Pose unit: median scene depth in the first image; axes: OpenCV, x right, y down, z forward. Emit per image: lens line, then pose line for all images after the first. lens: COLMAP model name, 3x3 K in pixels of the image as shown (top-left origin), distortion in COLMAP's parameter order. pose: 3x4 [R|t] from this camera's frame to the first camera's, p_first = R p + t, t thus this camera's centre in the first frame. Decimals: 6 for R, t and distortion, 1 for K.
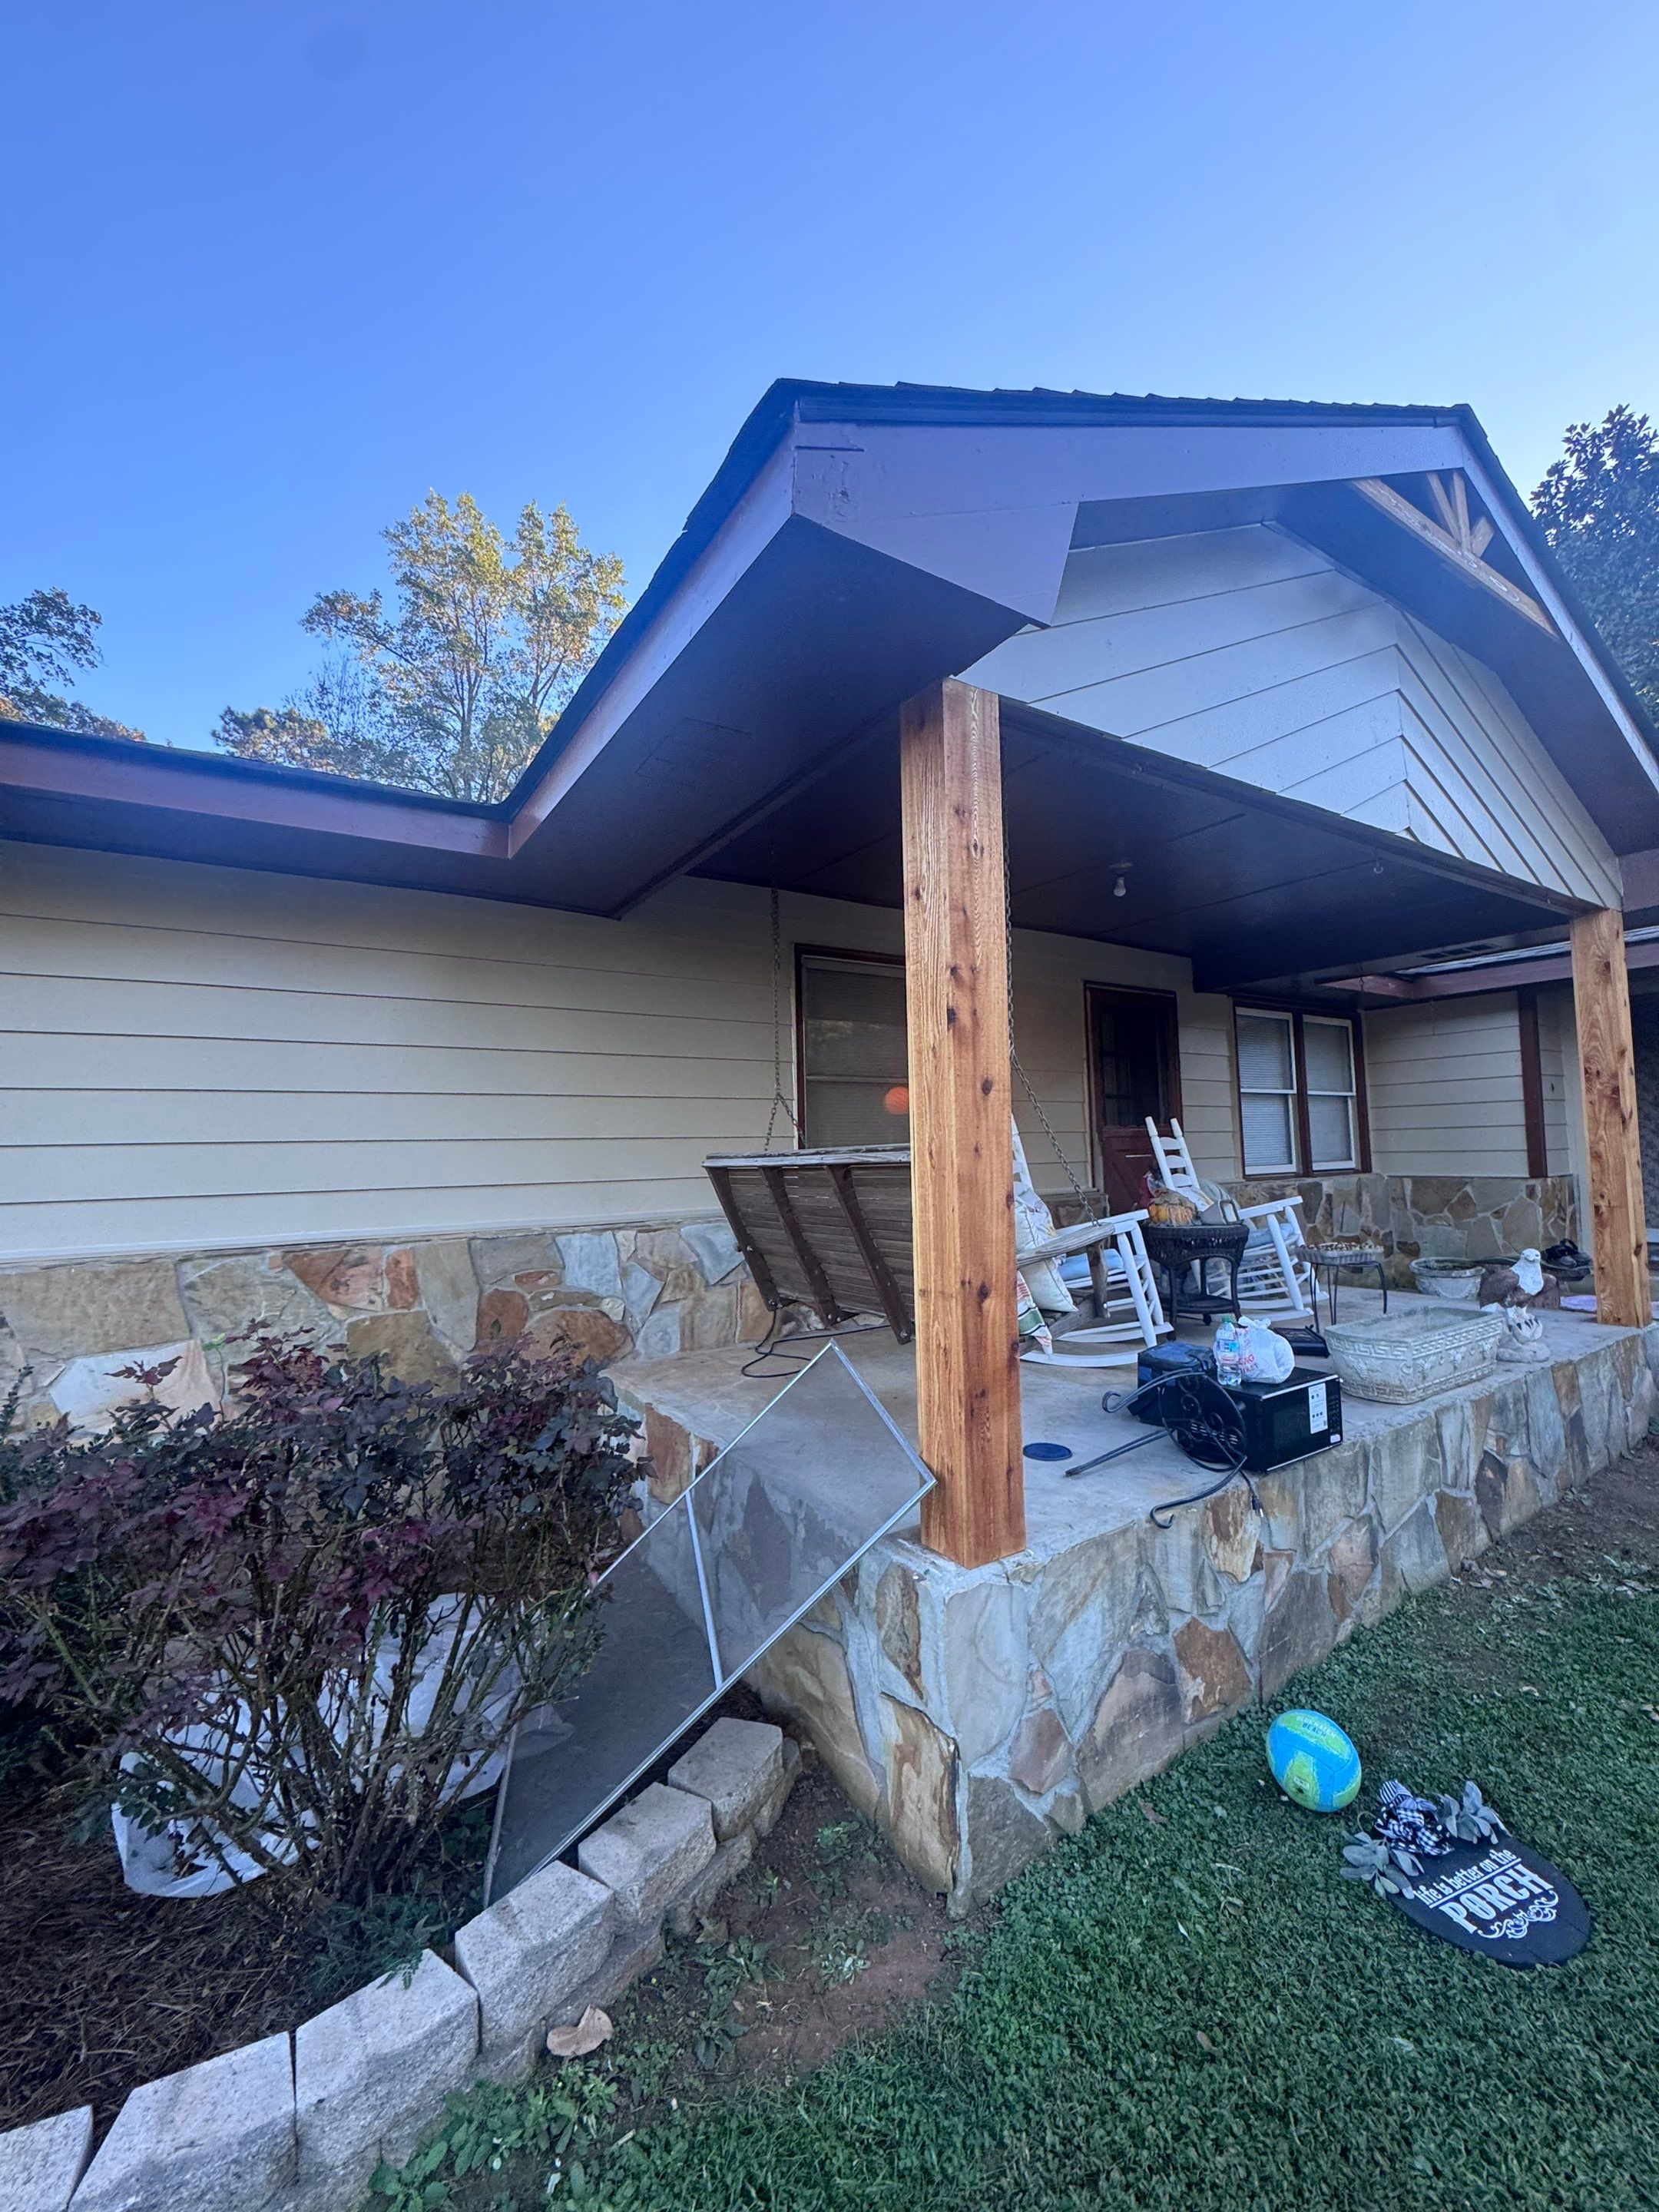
lens RADIAL K [[879.5, 0, 829.5], [0, 879.5, 1106.0], [0, 0, 1]] dist [-0.003154, -0.000476]
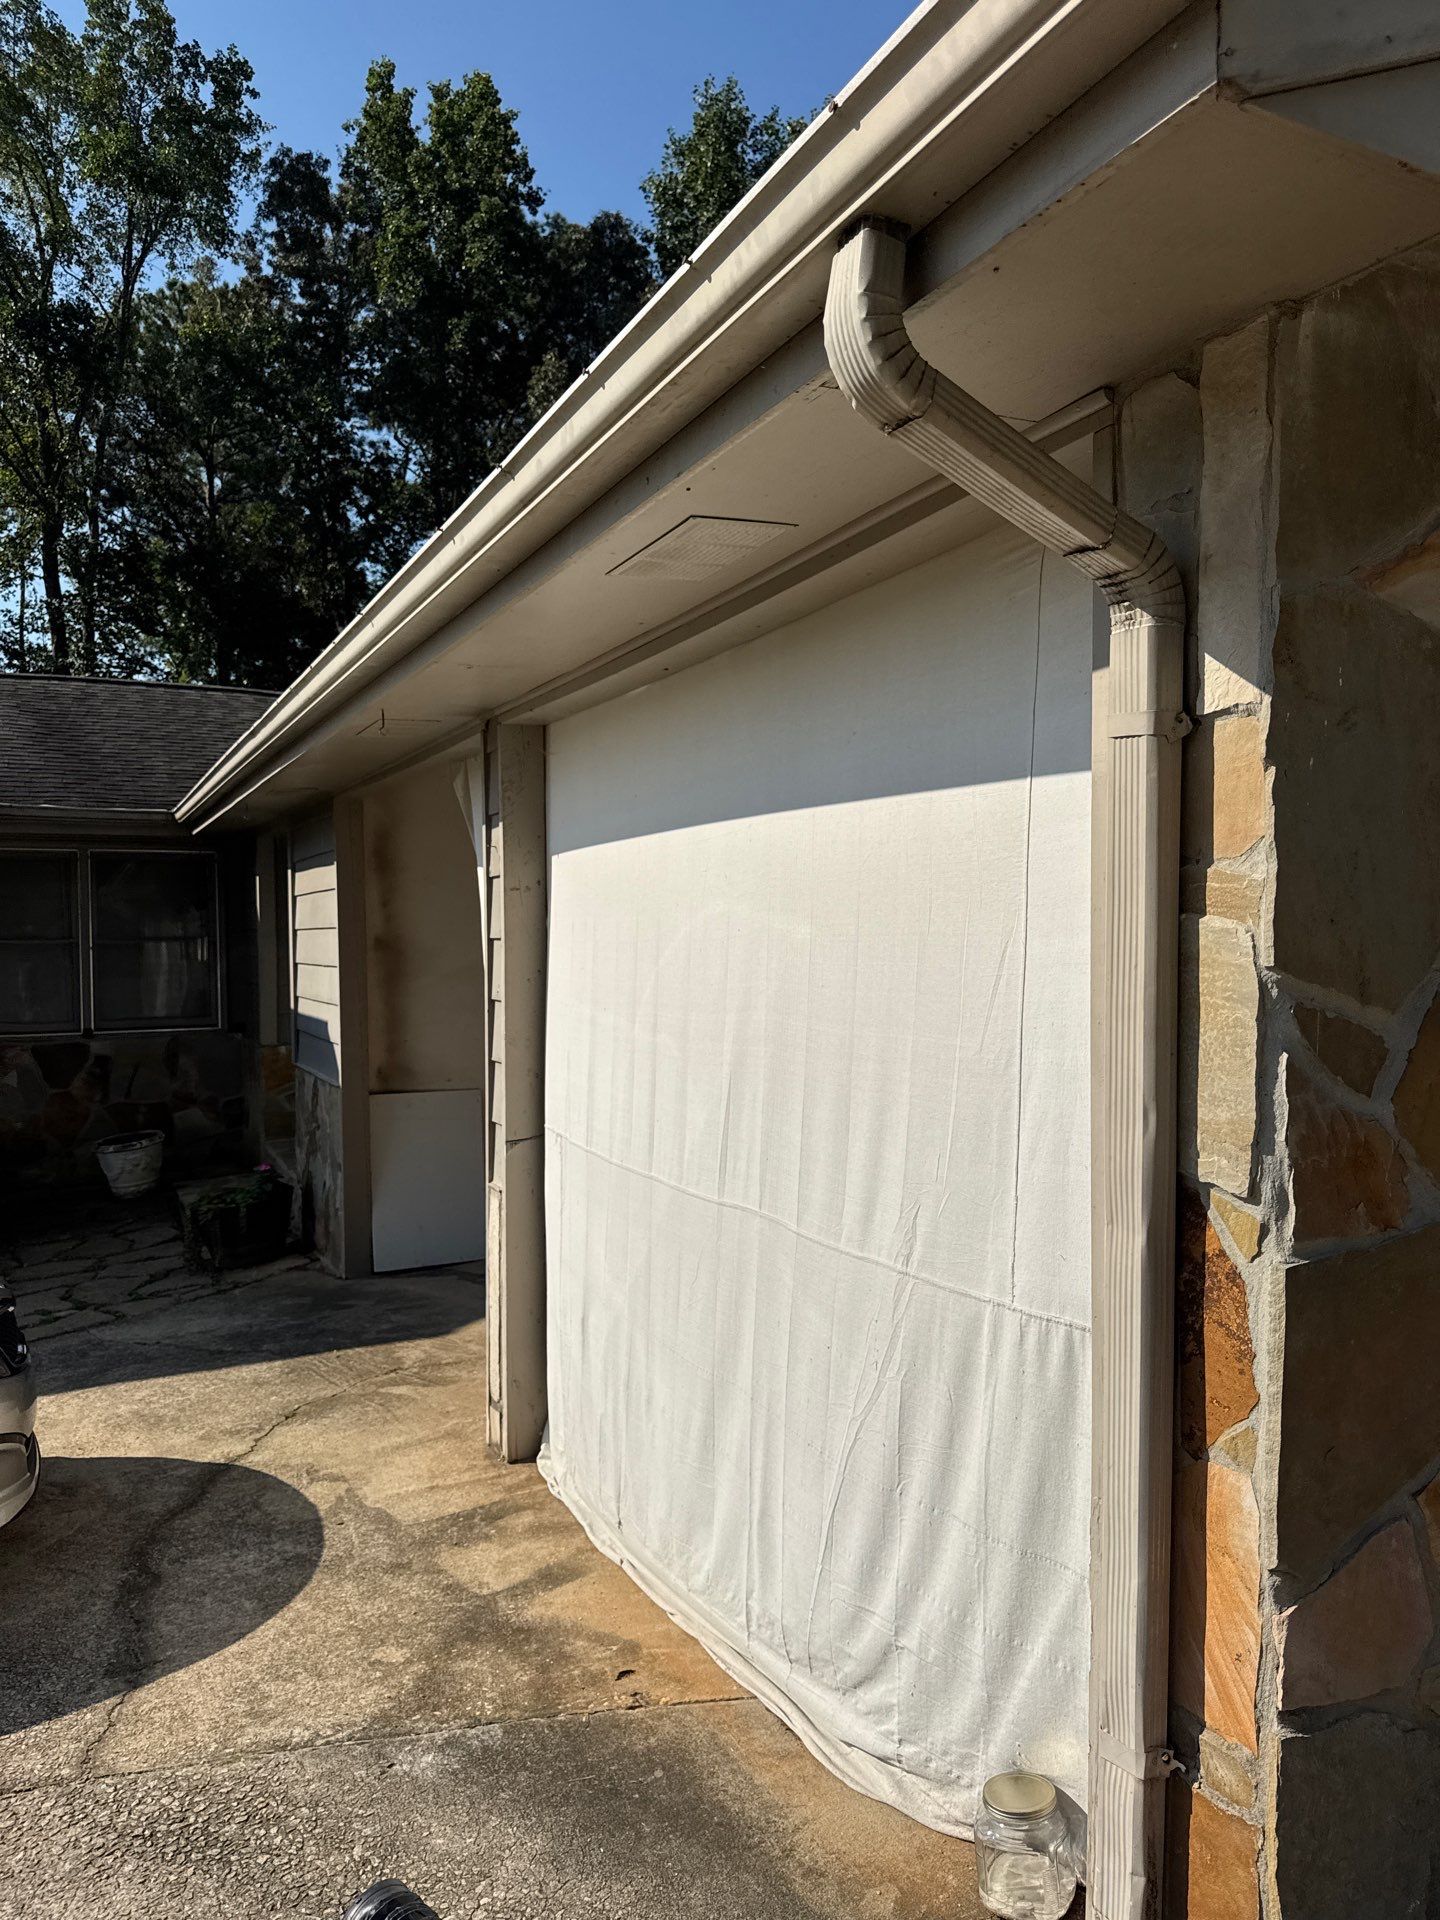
lens RADIAL K [[1348.0, 0, 719.8], [0, 1348.0, 985.6], [0, 0, 1]] dist [0.049086, -0.064568]
pose [[0.993803, 0.019944, -0.109356, 2.895336], [-0.009374, 0.995305, 0.096332, -0.238844], [0.110764, -0.094710, 0.989324, -0.637216]]
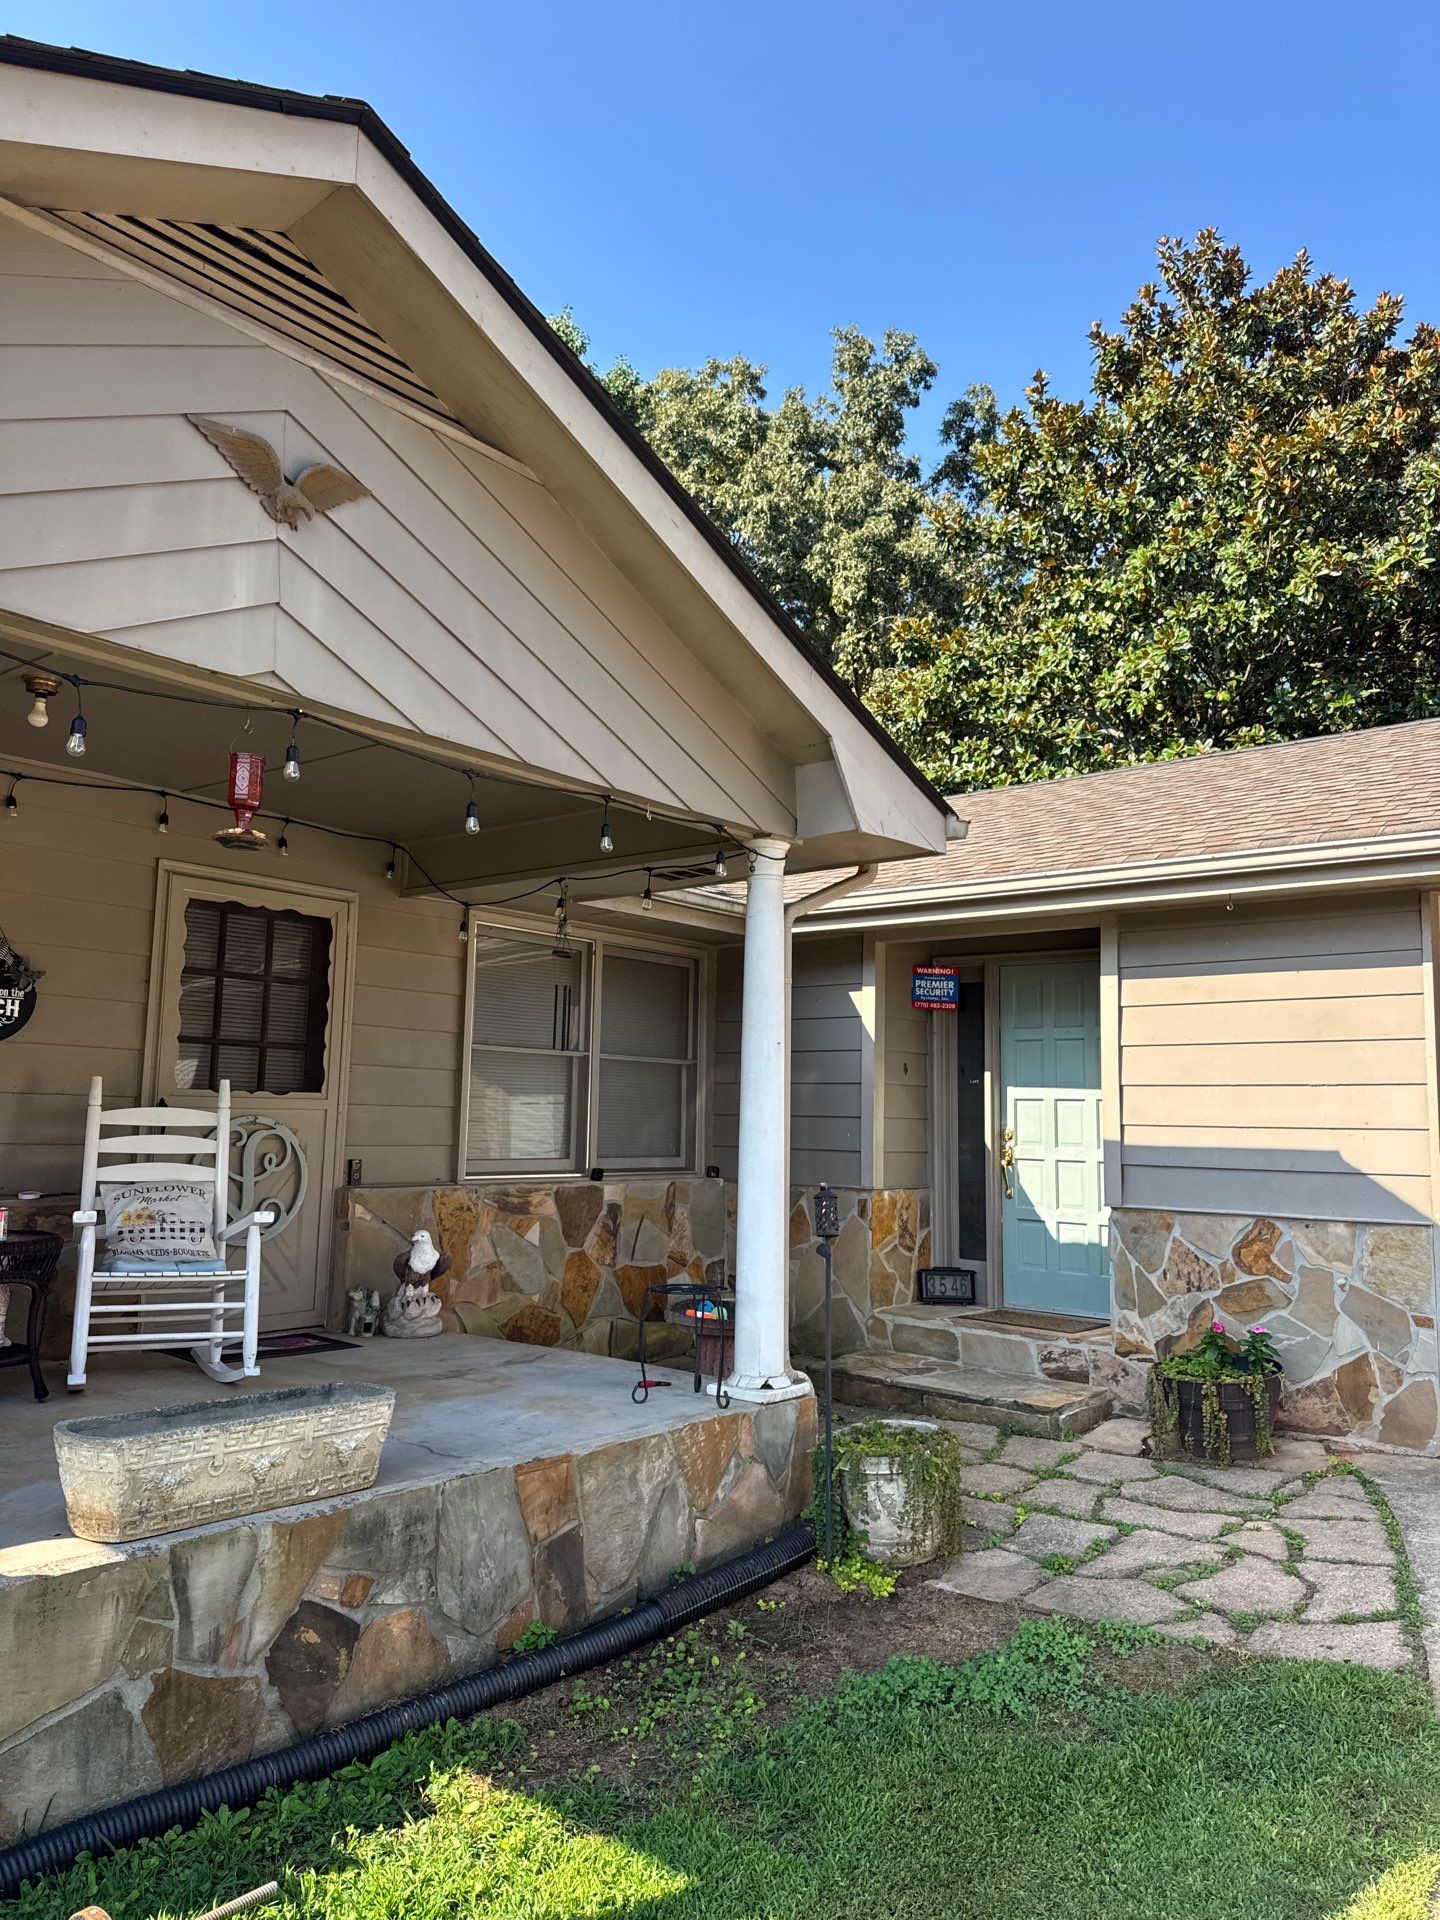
lens RADIAL K [[1339.9, 0, 732.4], [0, 1339.9, 962.6], [0, 0, 1]] dist [0.153474, -0.299942]
pose [[0.951055, 0.080894, 0.298245, 0.698166], [-0.060709, 0.995231, -0.076347, -0.030389], [-0.302999, 0.054505, 0.951431, -0.110745]]
